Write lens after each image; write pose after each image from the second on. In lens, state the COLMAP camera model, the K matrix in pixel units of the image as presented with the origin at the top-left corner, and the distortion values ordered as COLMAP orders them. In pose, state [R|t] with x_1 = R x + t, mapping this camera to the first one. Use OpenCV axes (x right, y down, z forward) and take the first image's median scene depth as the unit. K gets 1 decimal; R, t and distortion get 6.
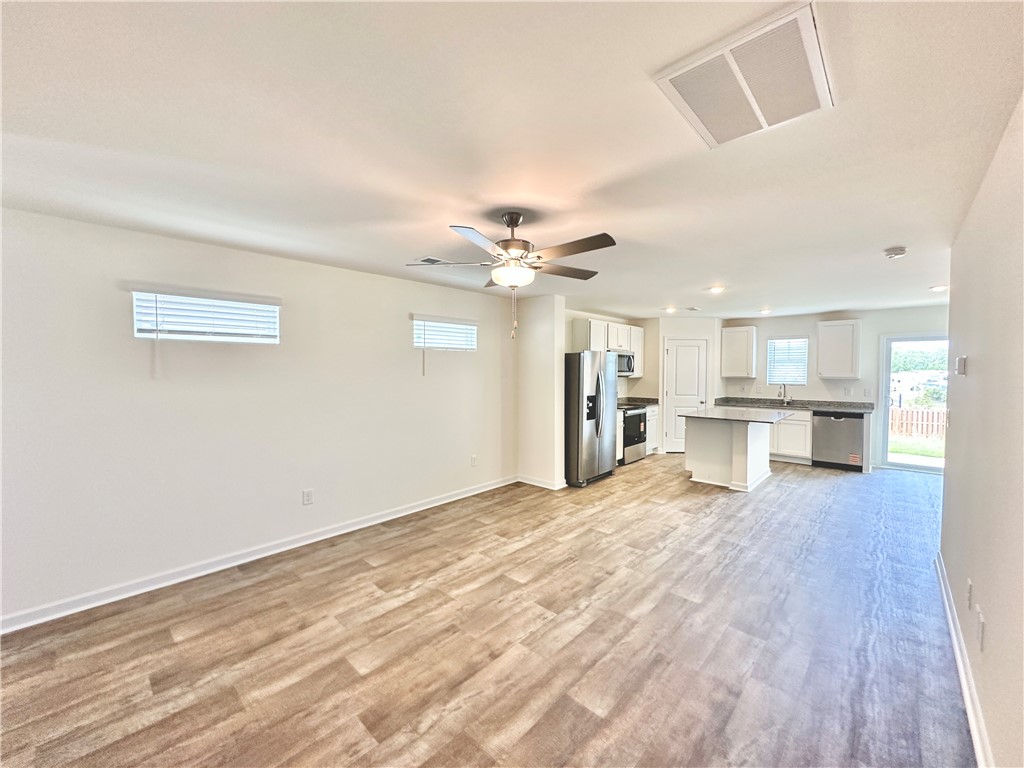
lens RADIAL K [[407.1, 0, 518.2], [0, 407.1, 386.0], [0, 0, 1]] dist [0.007486, -0.002201]
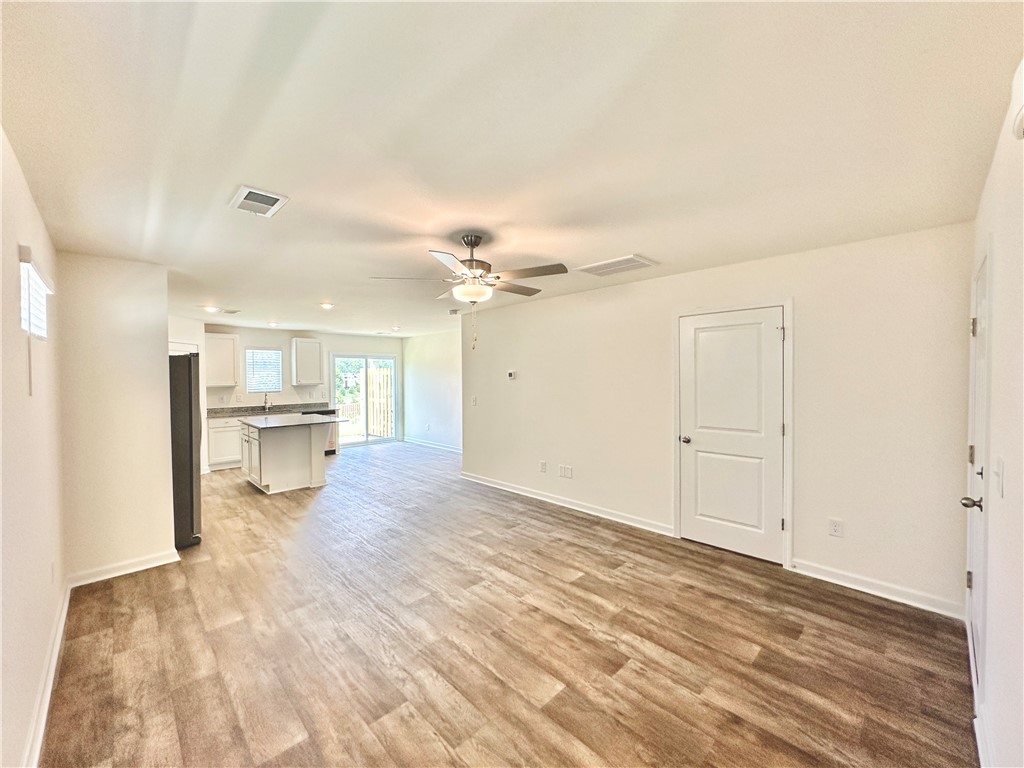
lens RADIAL K [[407.1, 0, 511.4], [0, 407.1, 382.0], [0, 0, 1]] dist [0.007486, -0.002201]
pose [[0.040406, -0.011622, 0.999116, -0.715304], [0.044205, 0.998974, 0.009833, -0.020452], [-0.998205, 0.043769, 0.040878, 0.555642]]
